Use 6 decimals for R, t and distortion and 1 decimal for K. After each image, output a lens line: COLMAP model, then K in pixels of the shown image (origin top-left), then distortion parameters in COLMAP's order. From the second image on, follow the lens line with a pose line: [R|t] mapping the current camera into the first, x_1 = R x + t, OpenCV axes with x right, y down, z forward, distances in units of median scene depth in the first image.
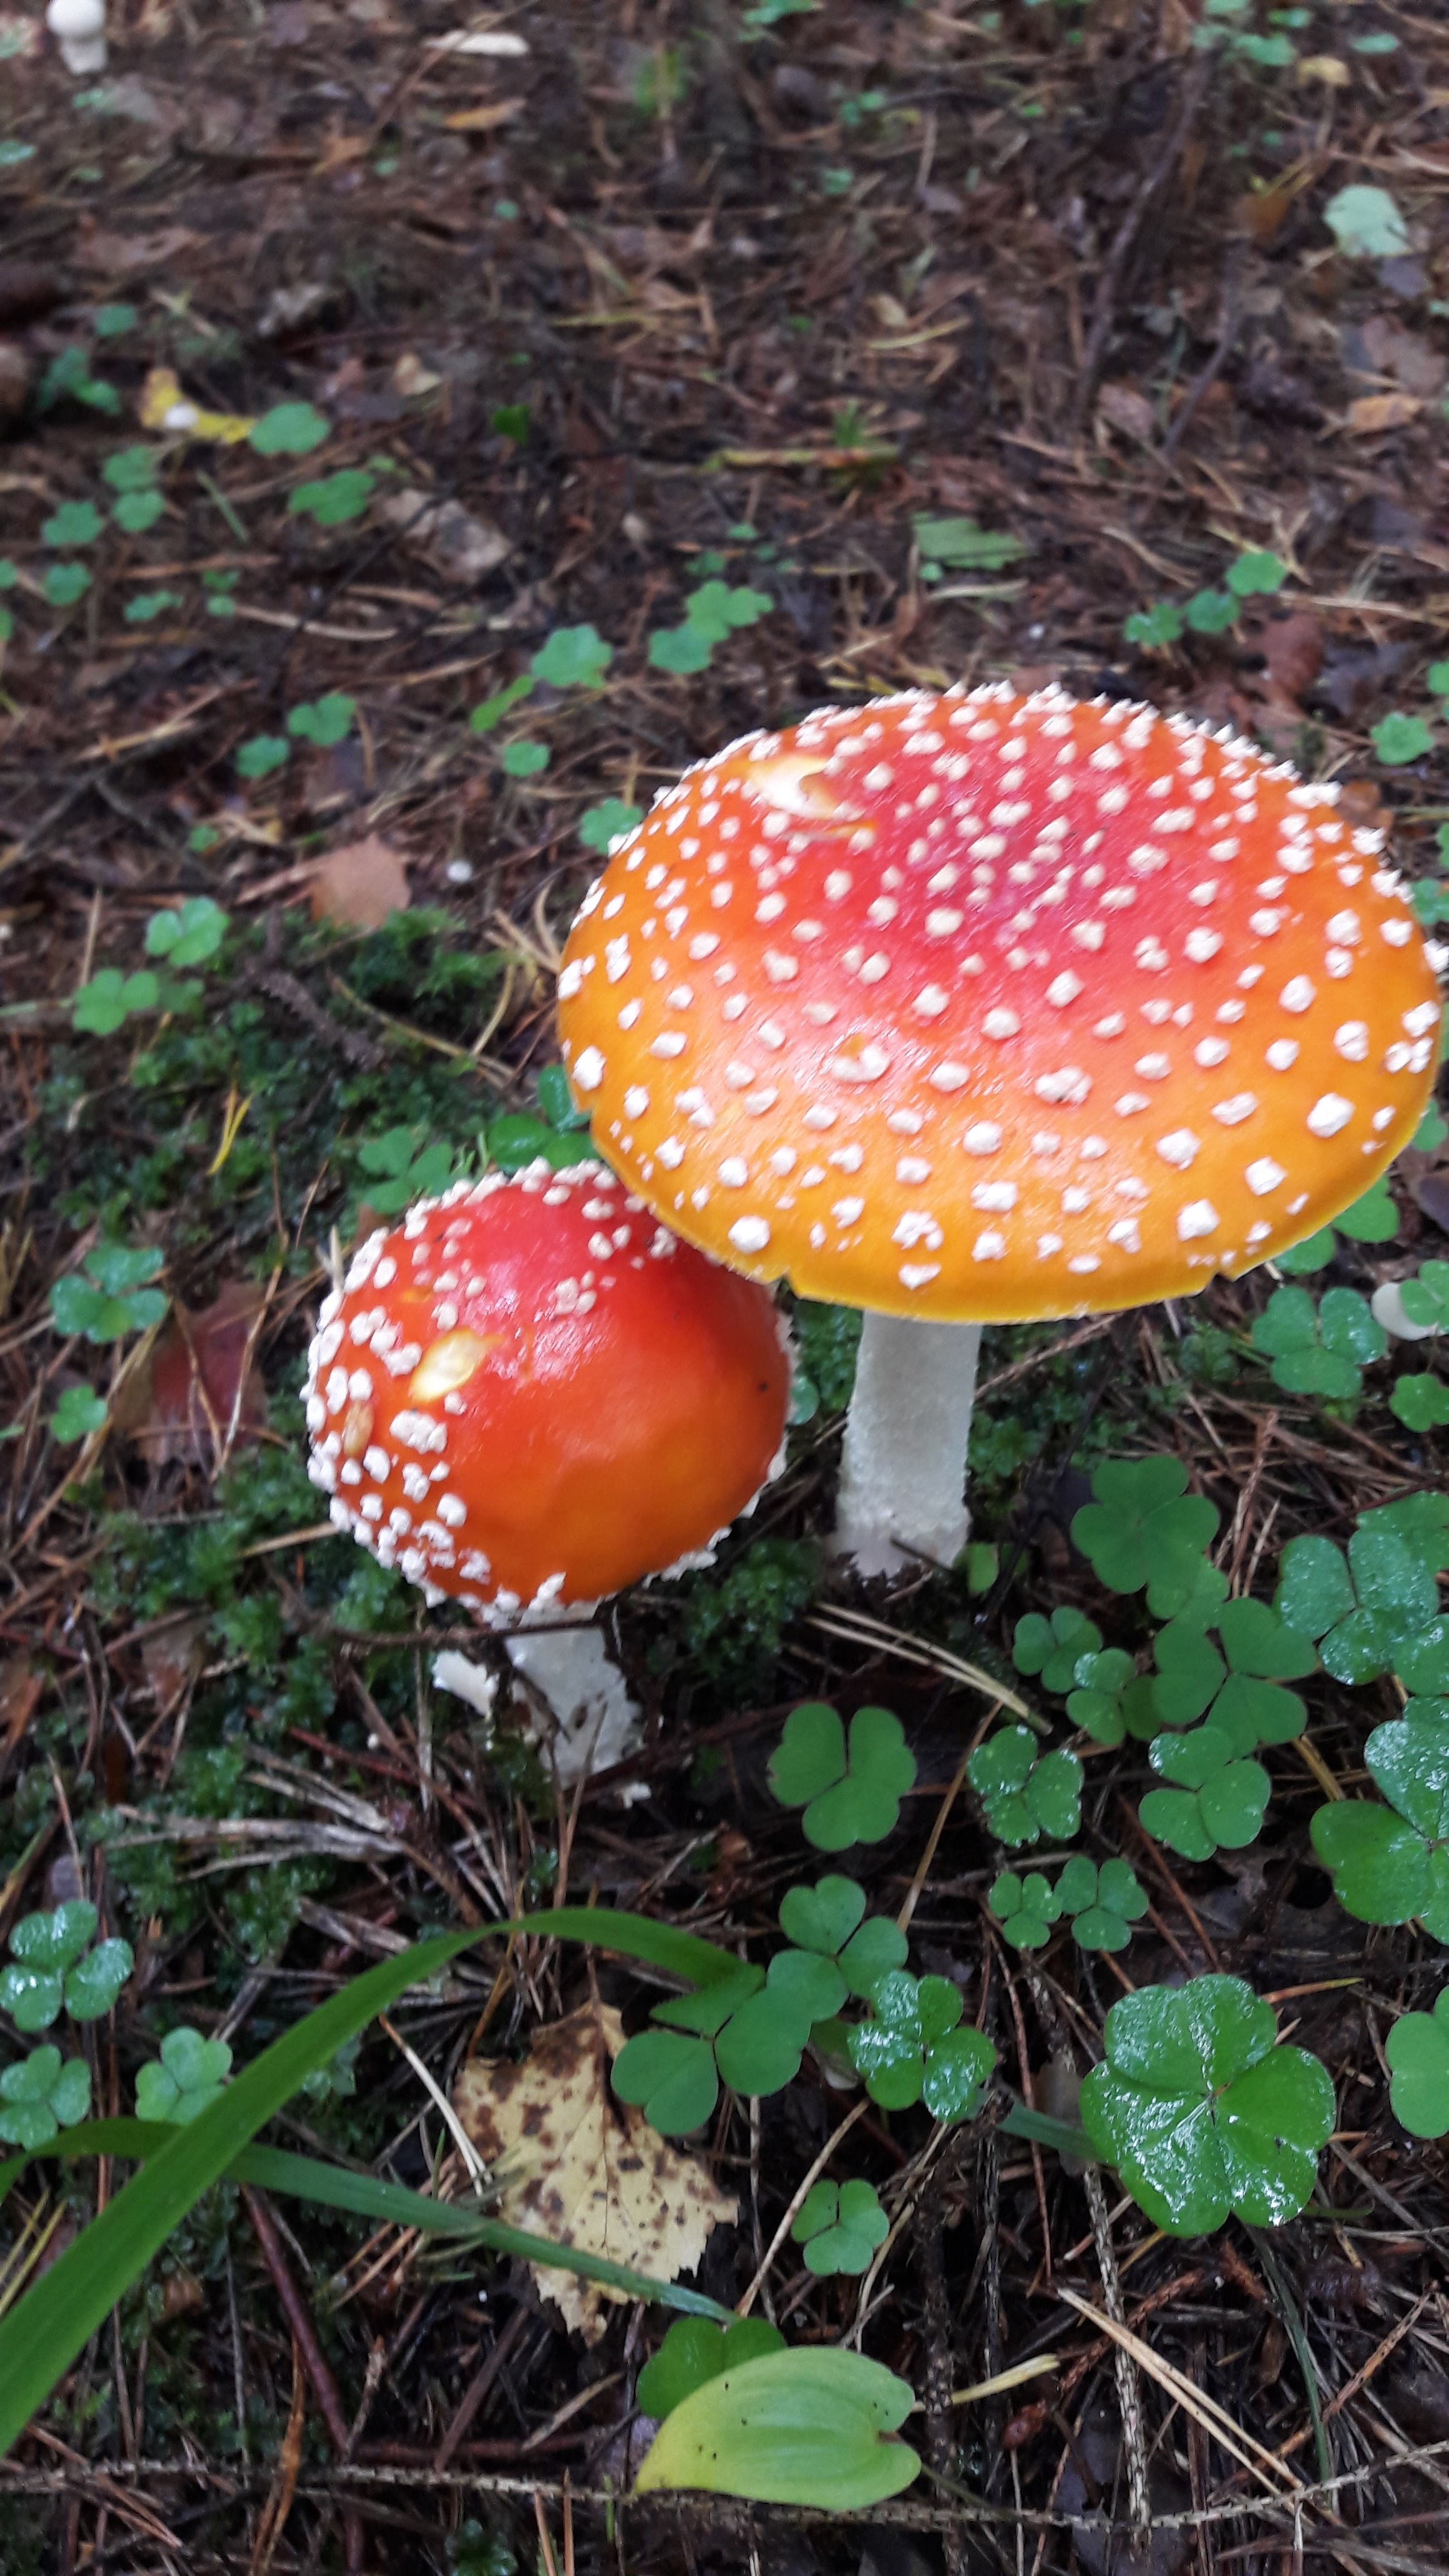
lens RADIAL K [[2059.2, 0, 724.5], [0, 2059.2, 1288.0], [0, 0, 1]] dist [-0.002061, -0.091519]
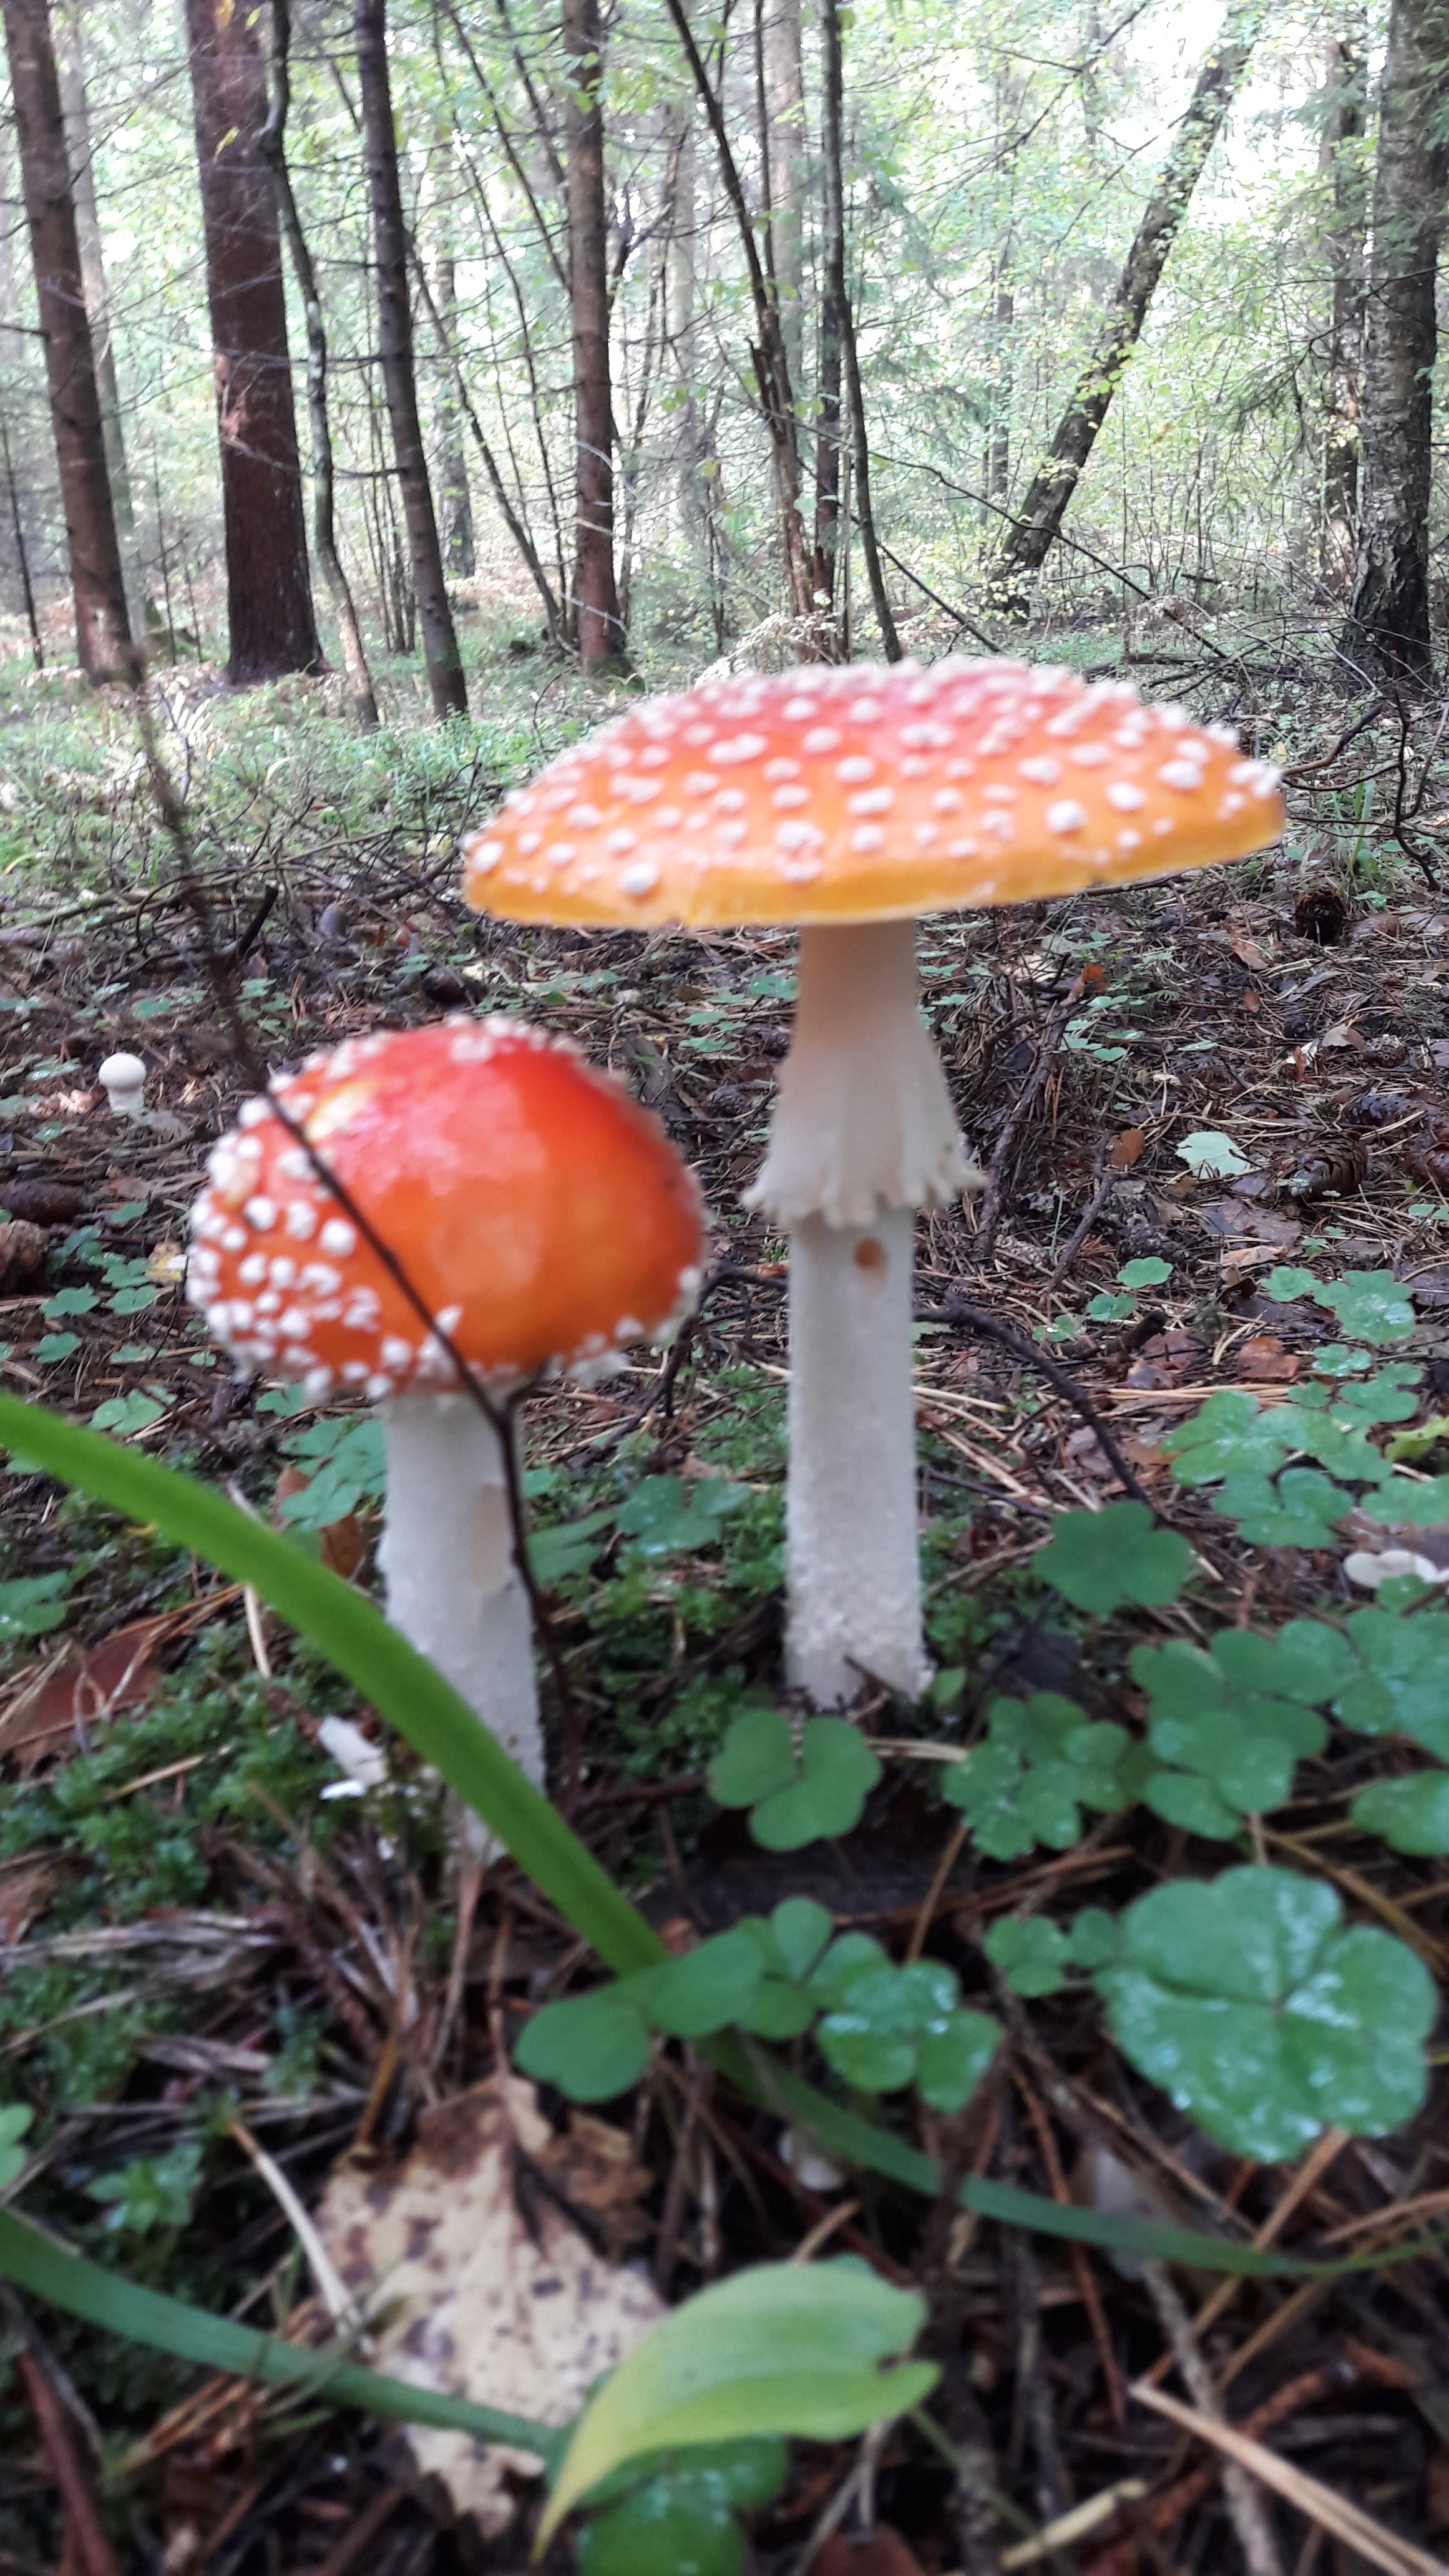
lens RADIAL K [[2018.7, 0, 724.5], [0, 2018.7, 1370.2], [0, 0, 1]] dist [0.041537, -0.103852]
pose [[0.998936, -0.039550, 0.023729, 0.014958], [0.046102, 0.871561, -0.488115, 0.499132], [-0.001376, 0.488689, 0.872457, 0.185852]]
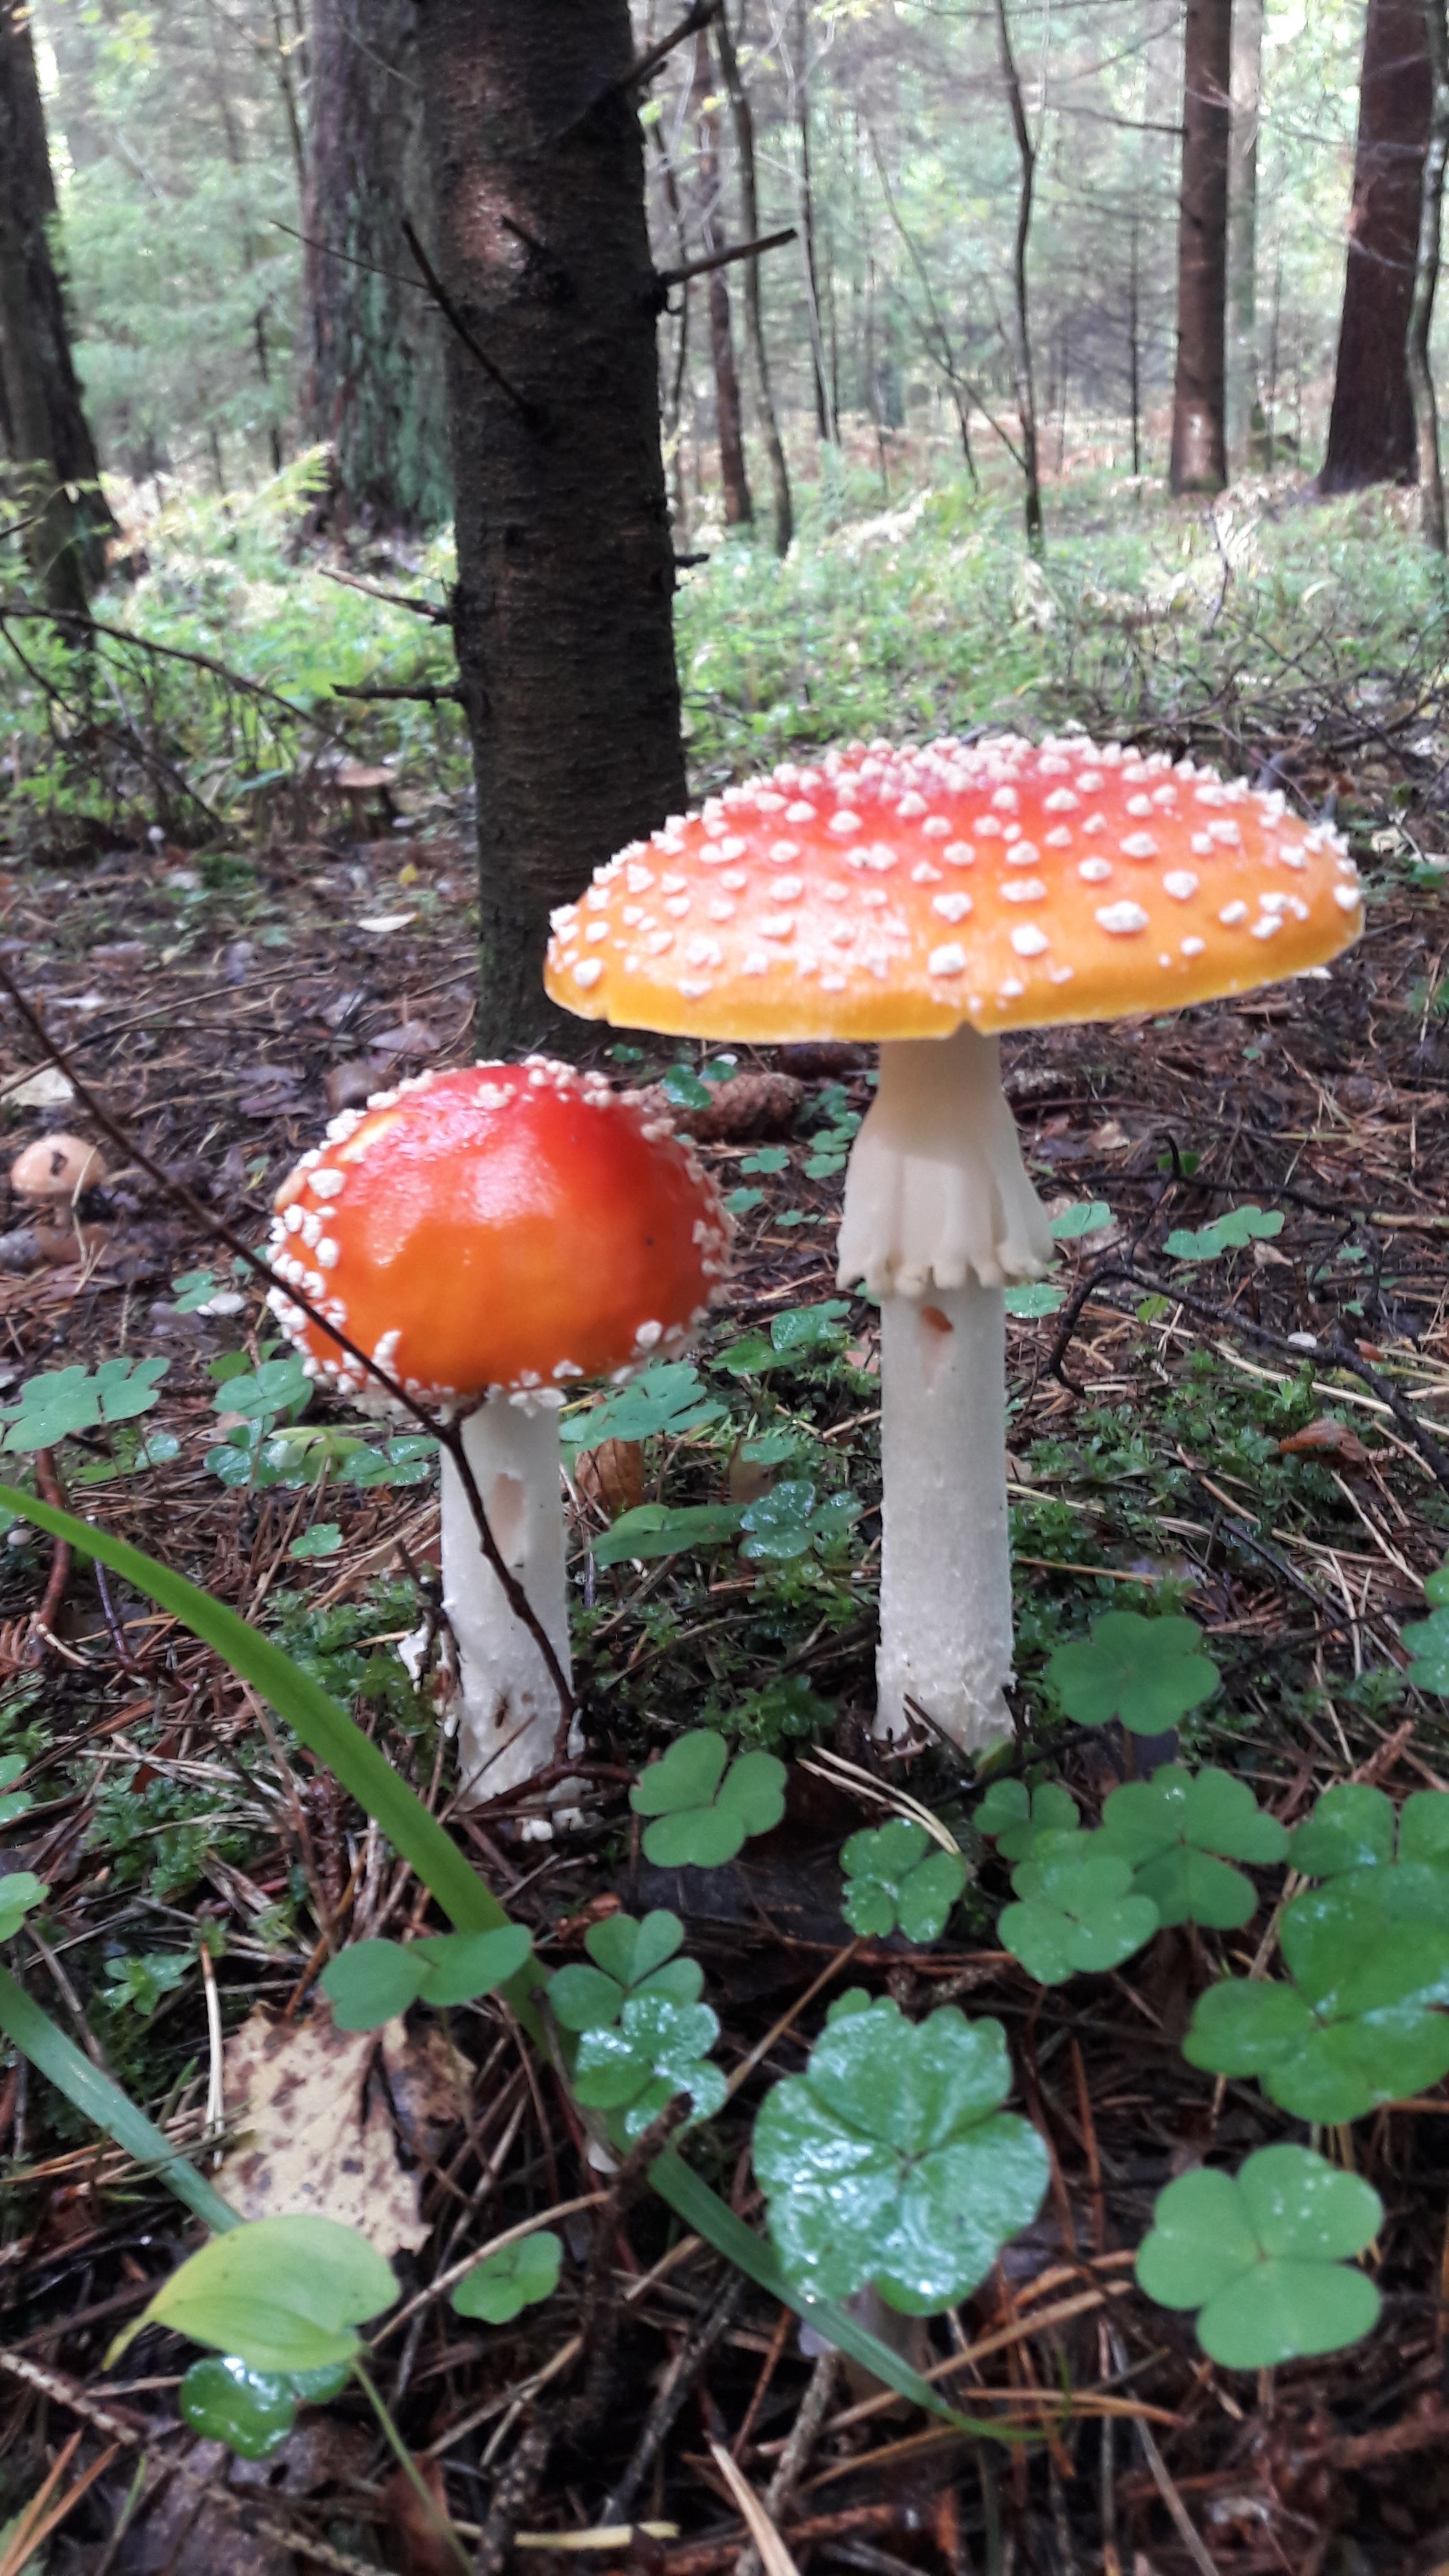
lens RADIAL K [[2063.2, 0, 724.5], [0, 2063.2, 1288.0], [0, 0, 1]] dist [-0.006222, -0.003840]
pose [[0.899015, 0.126410, -0.419277, 0.422422], [-0.304755, 0.868150, -0.391715, 0.396777], [0.314478, 0.479934, 0.819004, 0.141041]]
